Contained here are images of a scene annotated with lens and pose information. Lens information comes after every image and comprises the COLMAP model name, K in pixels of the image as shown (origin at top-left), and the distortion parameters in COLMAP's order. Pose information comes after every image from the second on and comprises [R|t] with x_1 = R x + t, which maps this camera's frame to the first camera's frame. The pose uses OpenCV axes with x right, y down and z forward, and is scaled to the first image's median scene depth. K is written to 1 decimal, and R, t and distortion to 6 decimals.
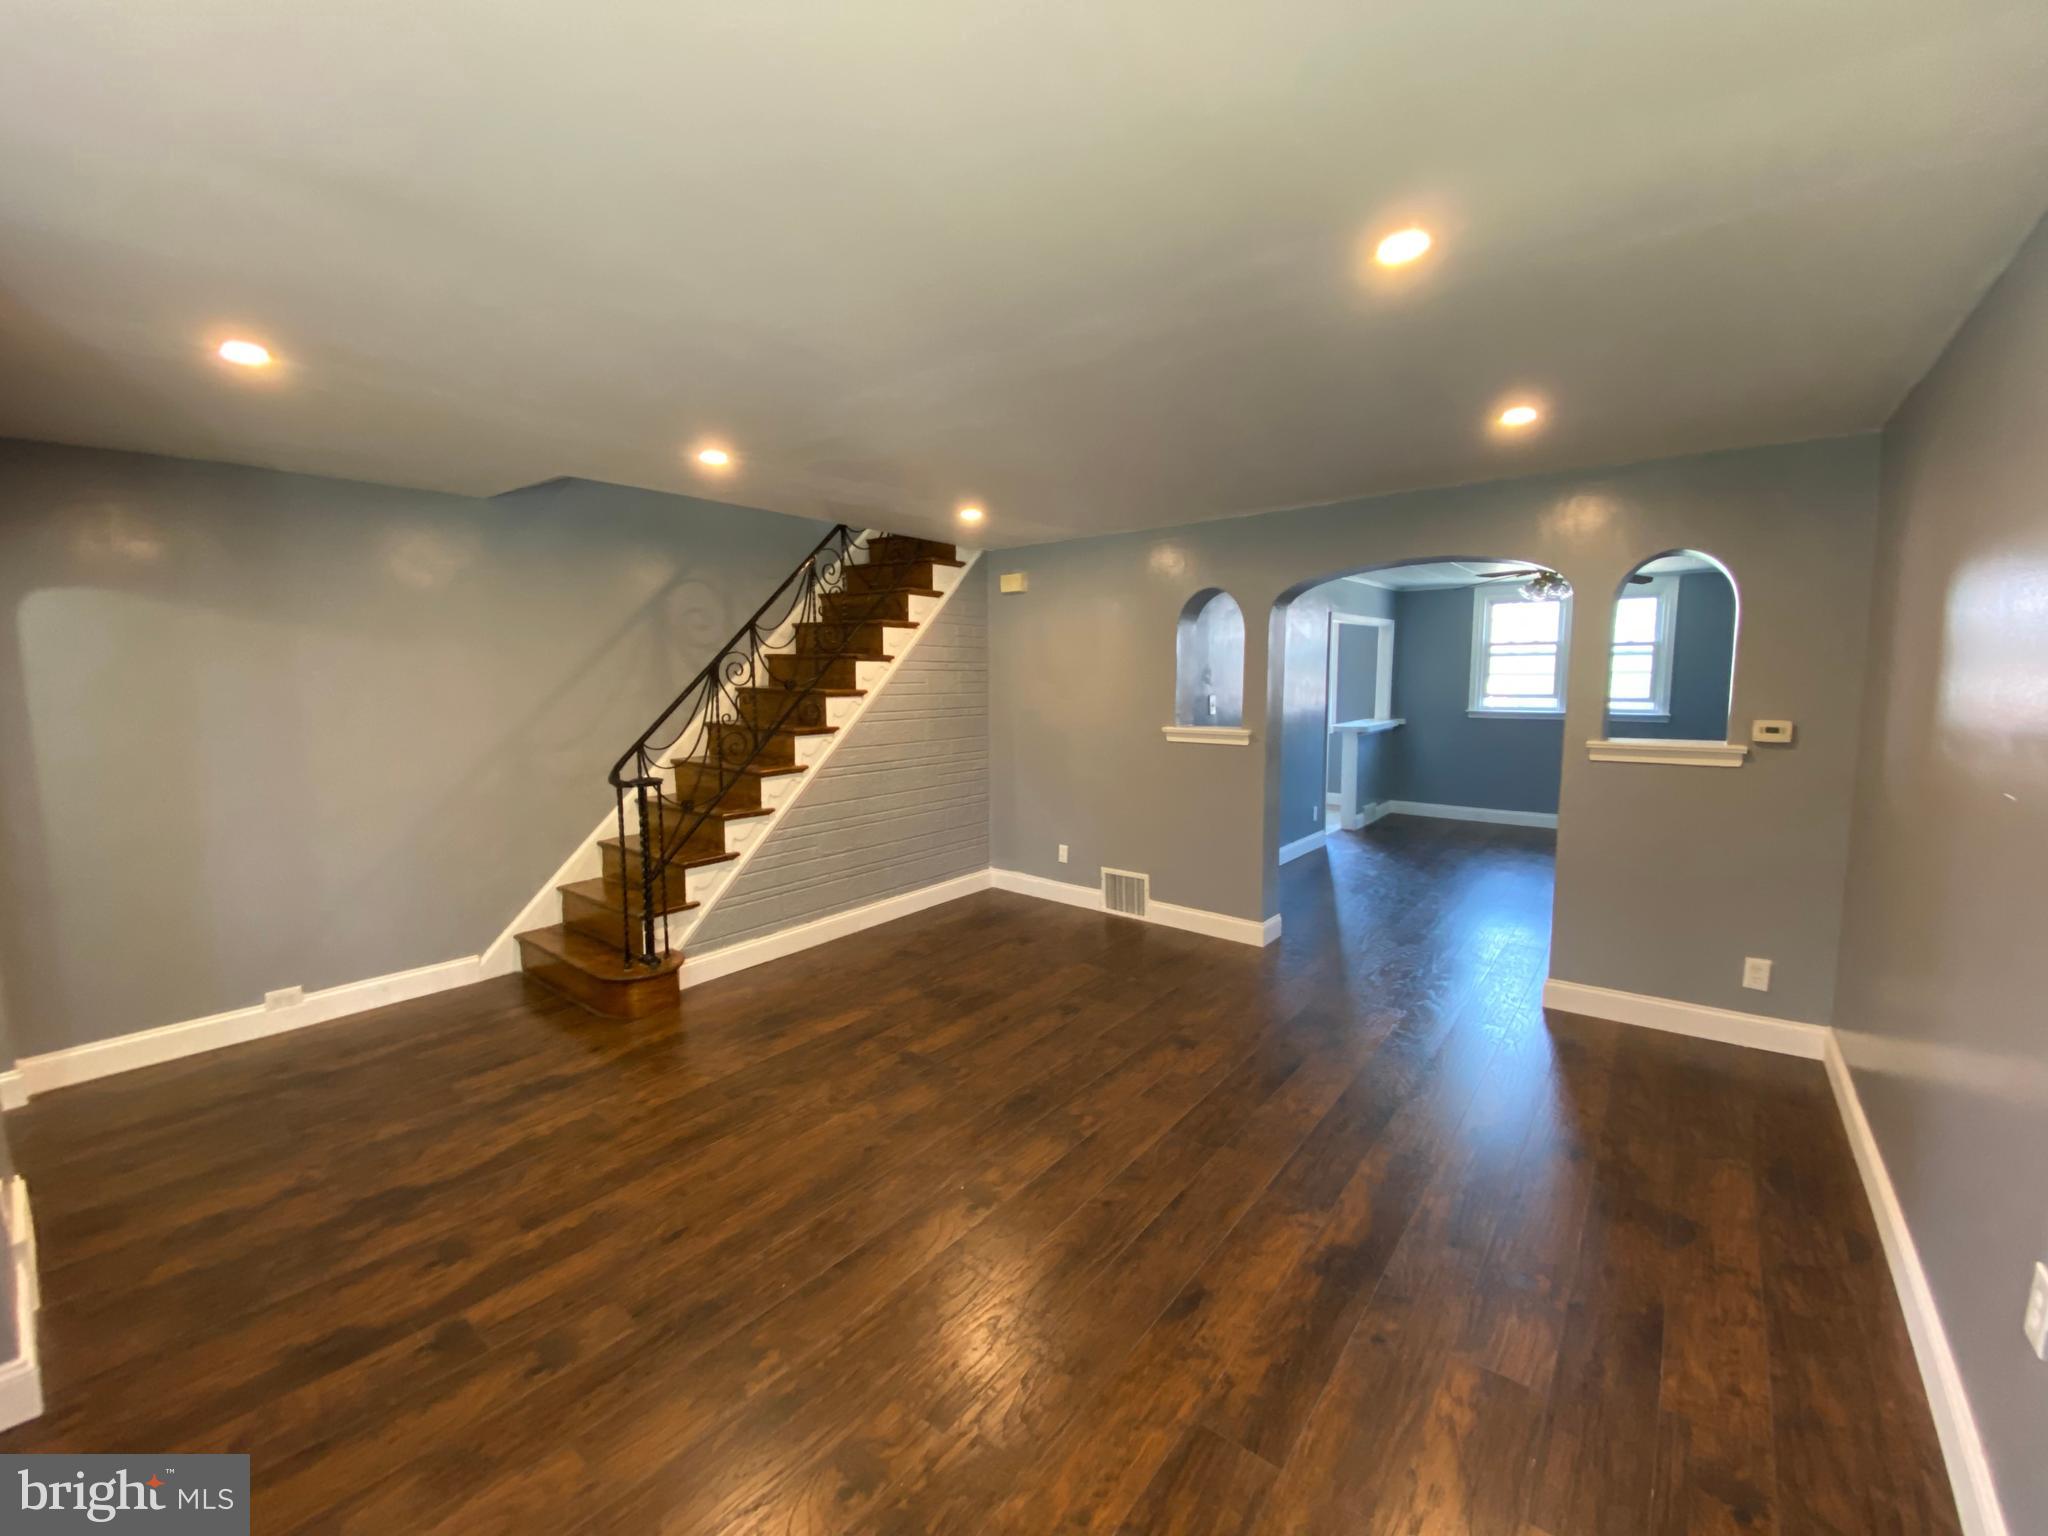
lens RADIAL K [[828.9, 0, 1024.0], [0, 828.9, 768.0], [0, 0, 1]] dist [0.001386, -0.000418]
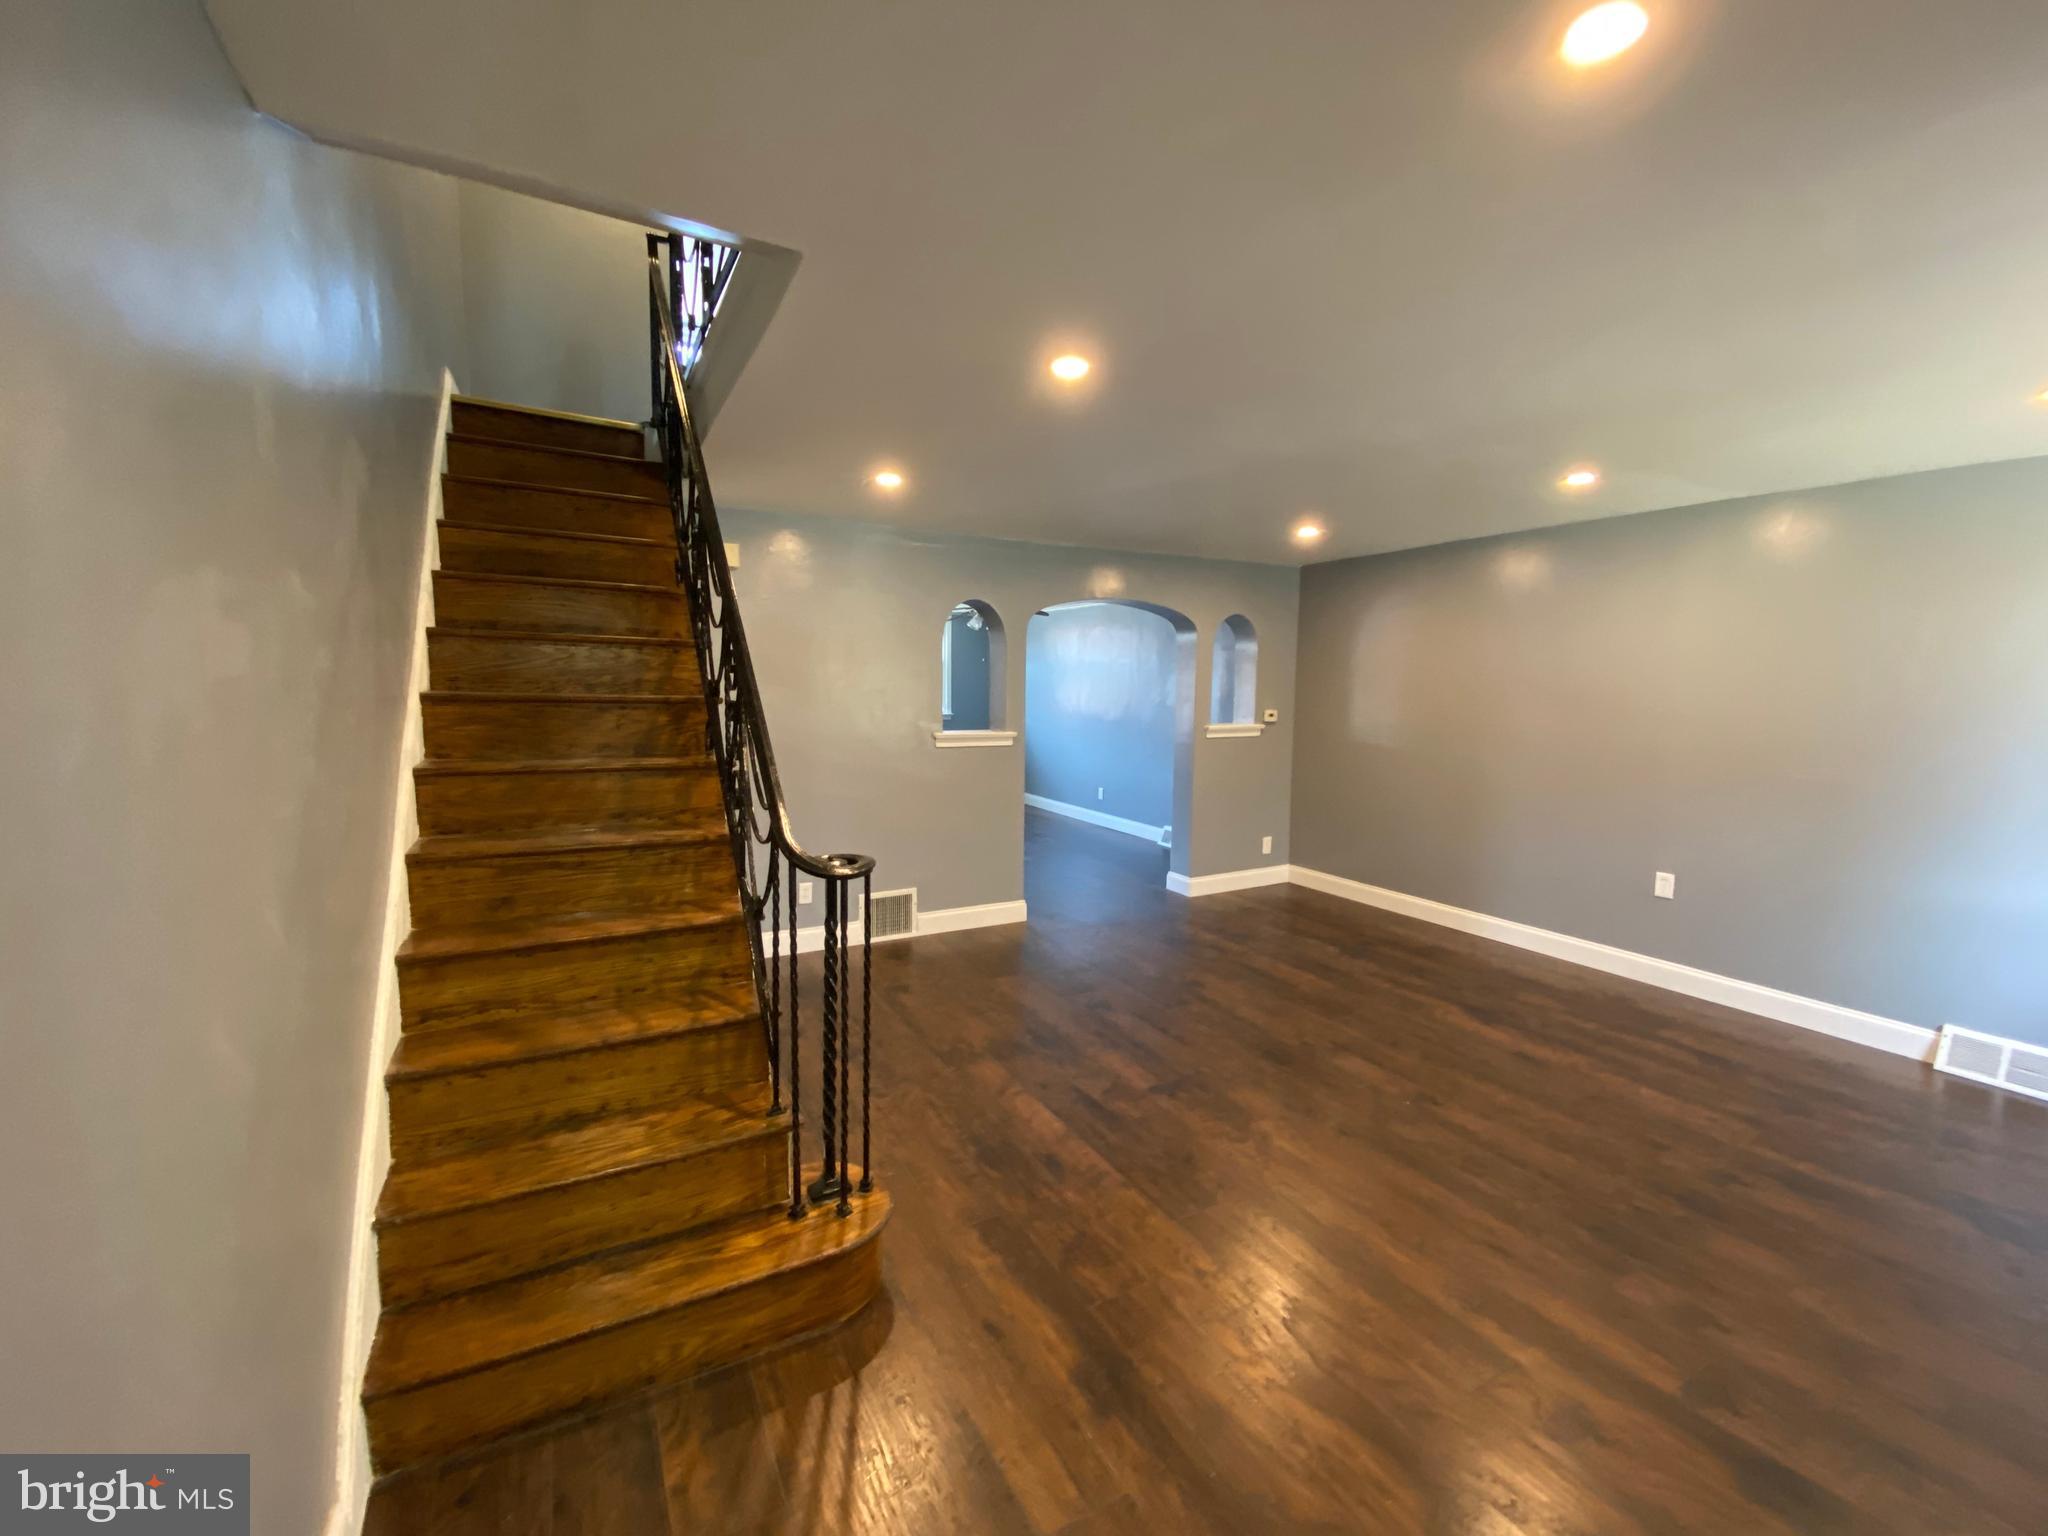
lens RADIAL K [[828.9, 0, 1024.0], [0, 828.9, 768.0], [0, 0, 1]] dist [0.001386, -0.000418]
pose [[0.388417, -0.088182, 0.917255, -0.654299], [0.092594, 0.994108, 0.056360, -0.052325], [-0.916820, 0.063041, 0.394294, 0.473584]]
